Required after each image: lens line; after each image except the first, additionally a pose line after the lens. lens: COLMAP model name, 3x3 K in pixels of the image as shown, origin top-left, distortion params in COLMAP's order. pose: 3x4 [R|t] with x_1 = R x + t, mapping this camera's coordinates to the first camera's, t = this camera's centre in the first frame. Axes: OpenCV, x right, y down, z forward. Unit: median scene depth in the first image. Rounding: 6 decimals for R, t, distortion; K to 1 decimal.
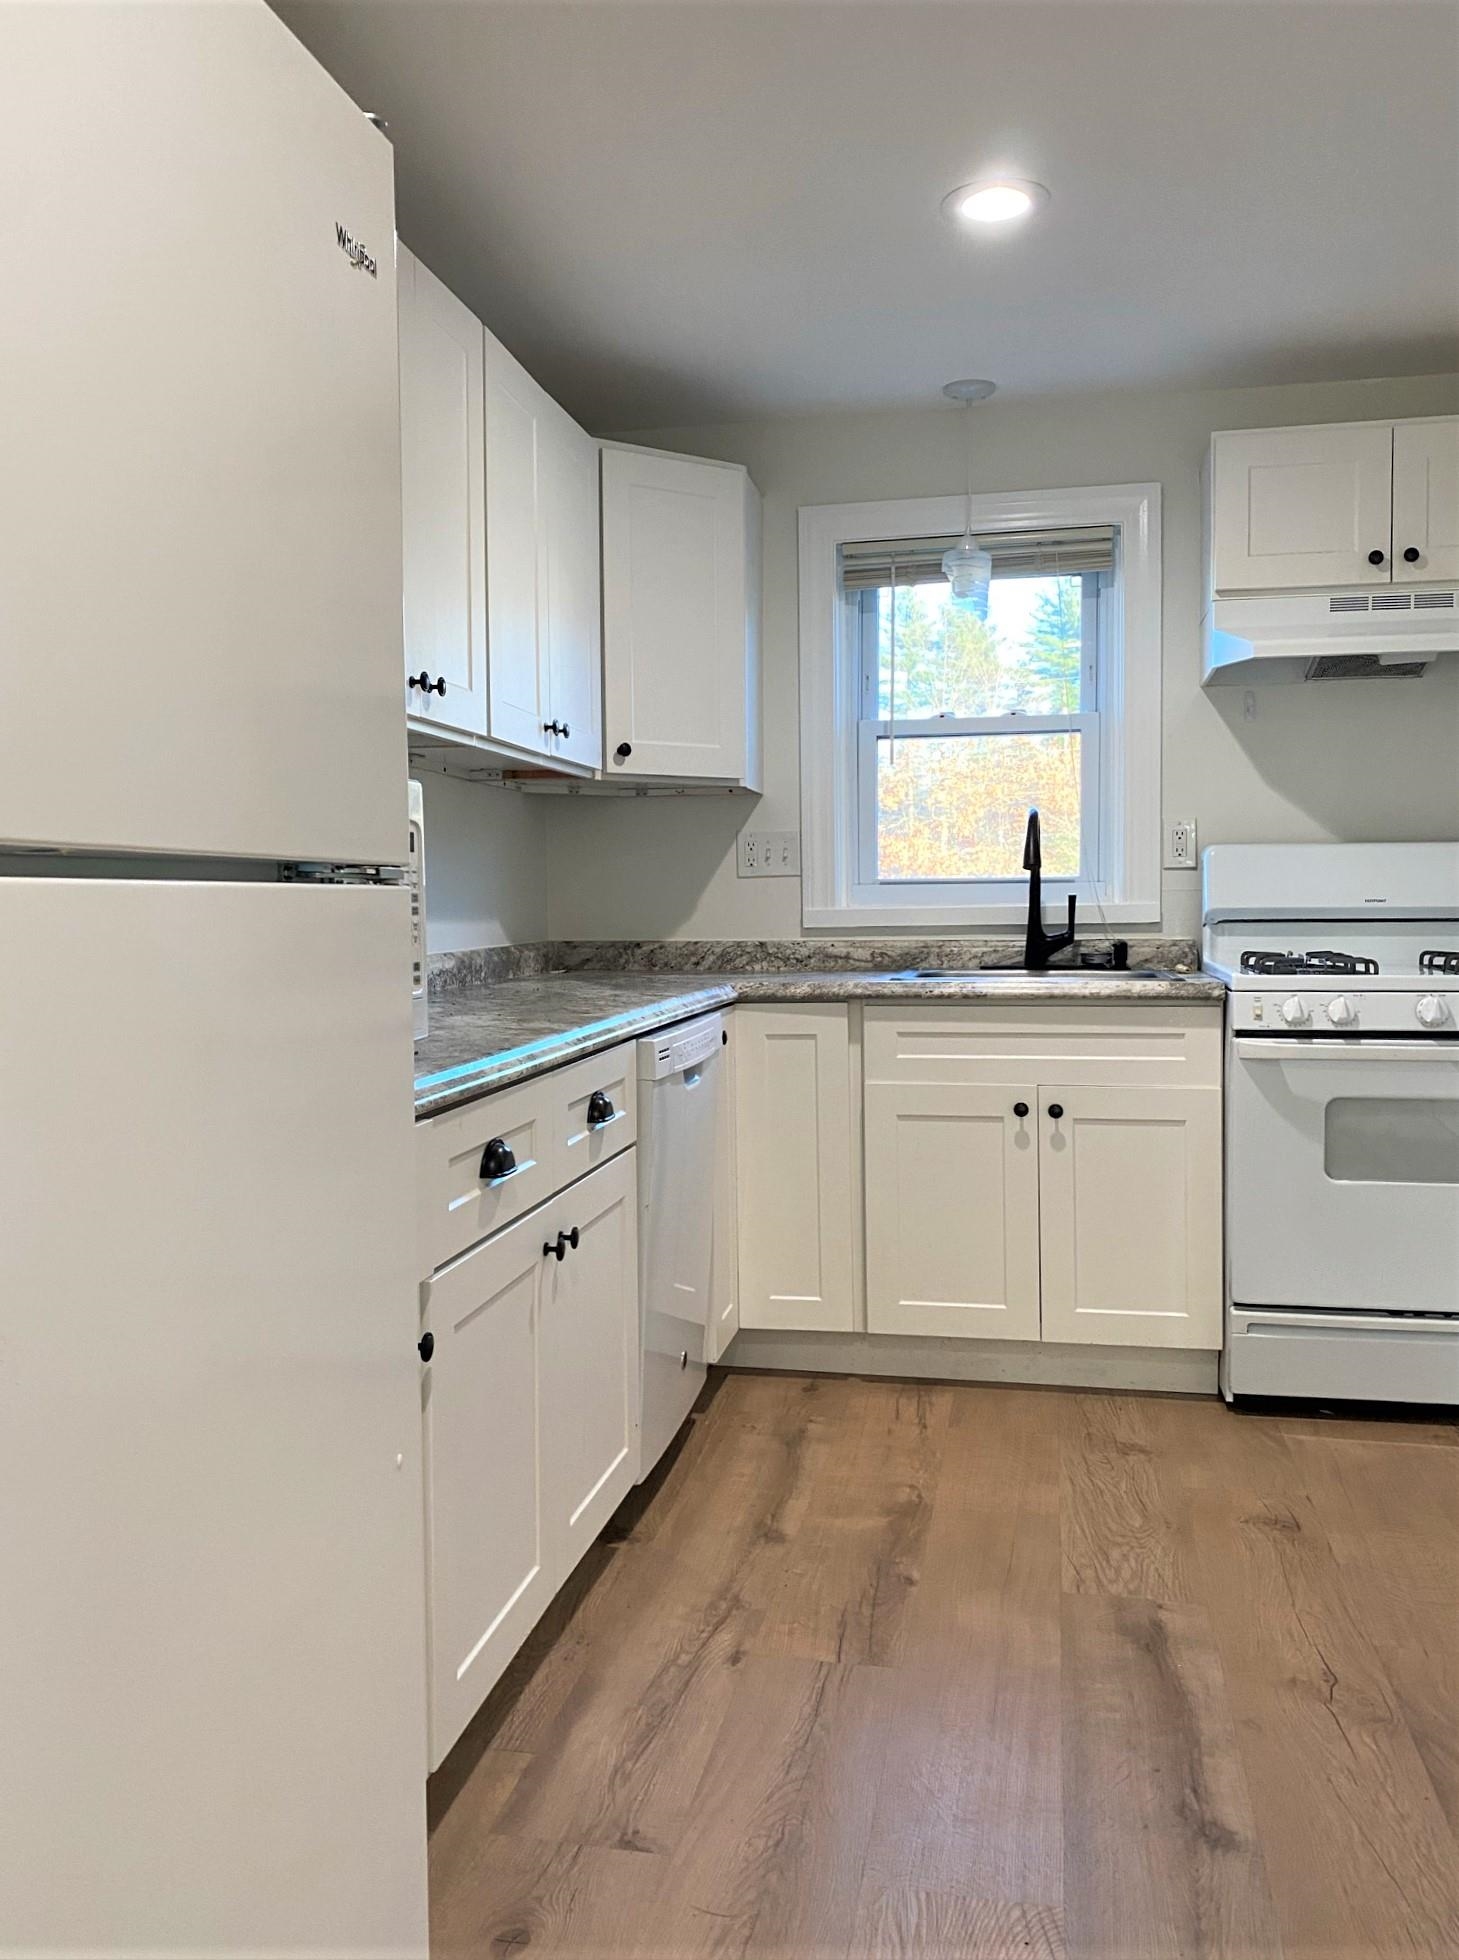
lens RADIAL K [[1601.4, 0, 729.2], [0, 1601.4, 1003.3], [0, 0, 1]] dist [0.089768, -0.157955]
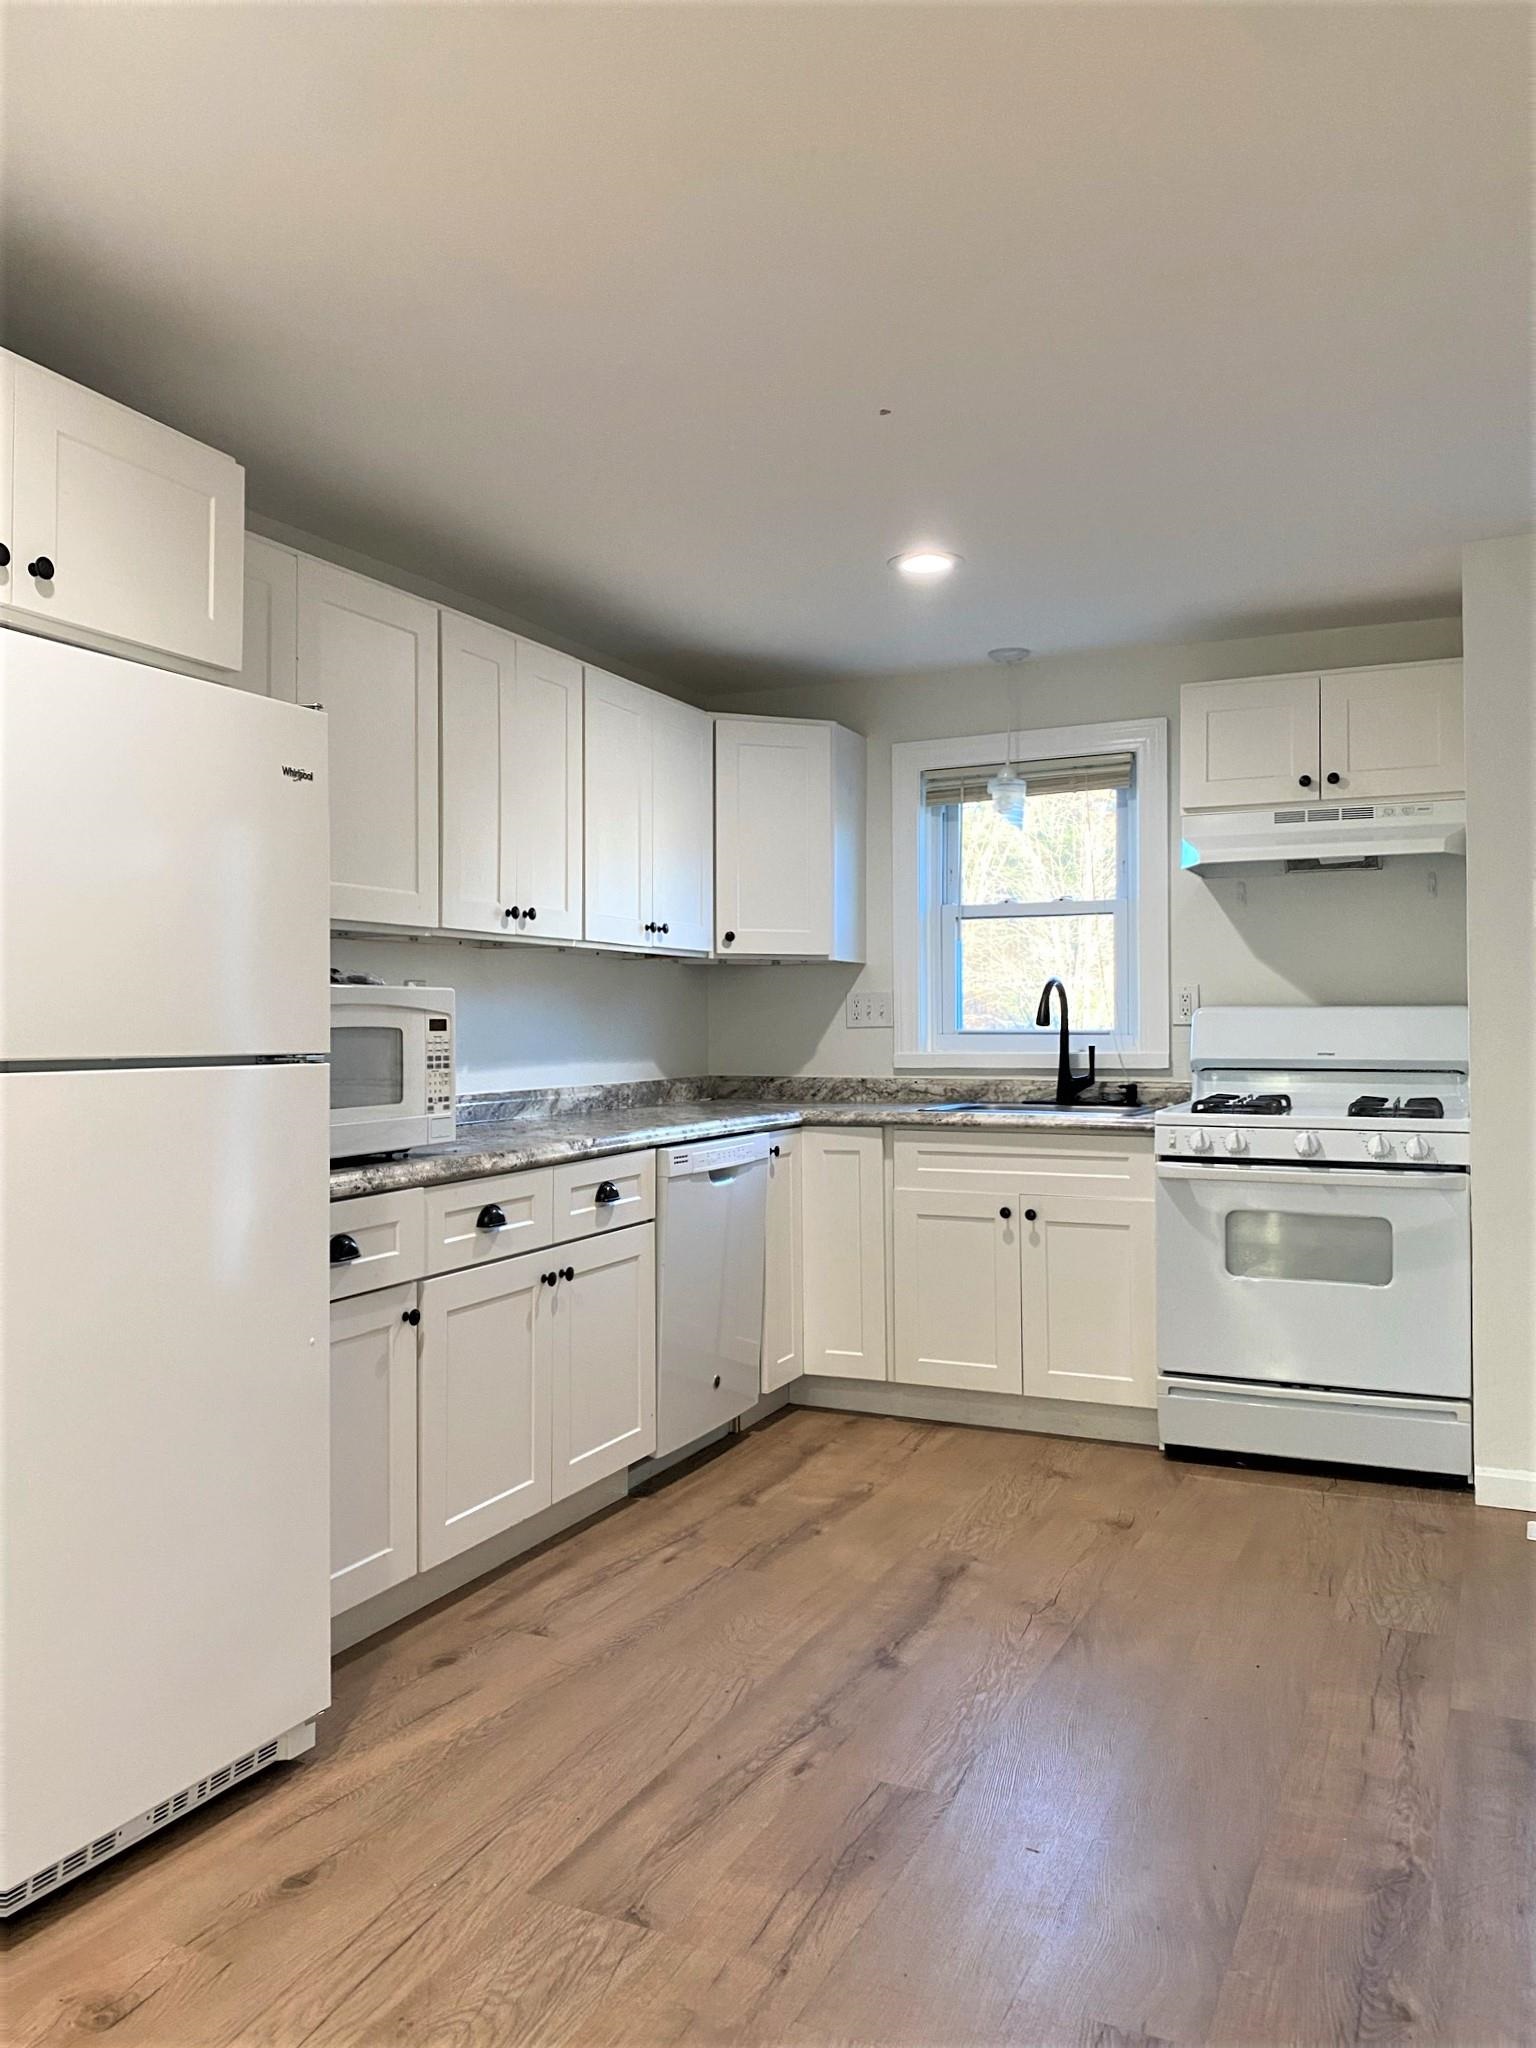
lens RADIAL K [[1621.0, 0, 762.5], [0, 1621.0, 1049.0], [0, 0, 1]] dist [0.148585, -0.409869]
pose [[0.968823, 0.008989, -0.247592, 0.307532], [-0.020578, 0.998808, -0.044262, -0.003649], [0.246899, 0.047977, 0.967853, -0.319029]]
